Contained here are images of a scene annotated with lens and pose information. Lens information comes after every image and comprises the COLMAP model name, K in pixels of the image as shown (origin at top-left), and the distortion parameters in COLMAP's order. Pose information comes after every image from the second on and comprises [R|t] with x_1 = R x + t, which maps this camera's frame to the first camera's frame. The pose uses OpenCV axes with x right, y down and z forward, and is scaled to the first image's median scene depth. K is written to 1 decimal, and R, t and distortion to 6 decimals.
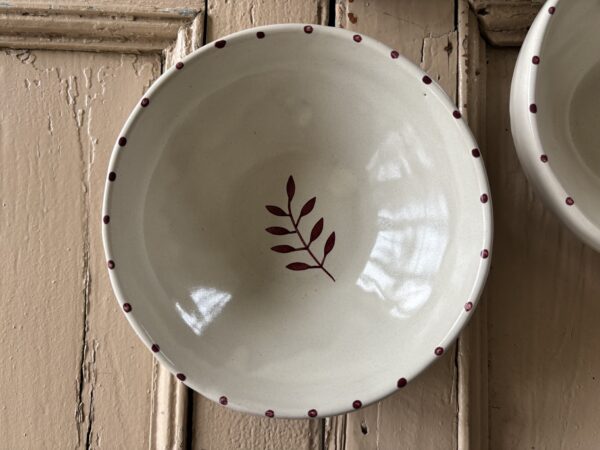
lens RADIAL K [[463.4, 0, 300.0], [0, 463.4, 225.0], [0, 0, 1]] dist [0.024174, -0.041011]
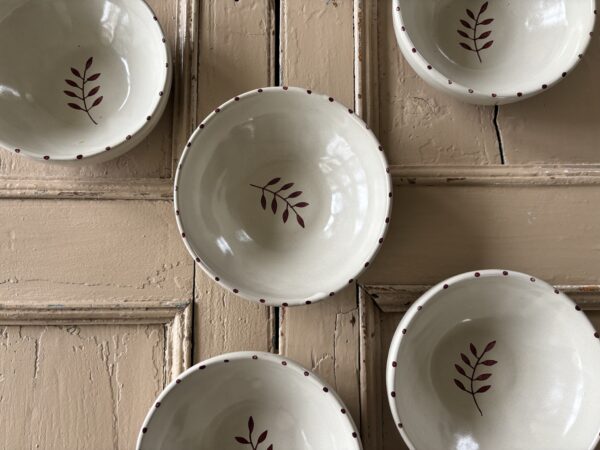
lens RADIAL K [[463.4, 0, 300.0], [0, 463.4, 225.0], [0, 0, 1]] dist [0.024174, -0.041011]
pose [[0.999511, -0.027936, 0.014037, 0.132052], [0.028315, 0.999219, -0.027578, -0.657161], [-0.013256, 0.027962, 0.999521, -0.533613]]
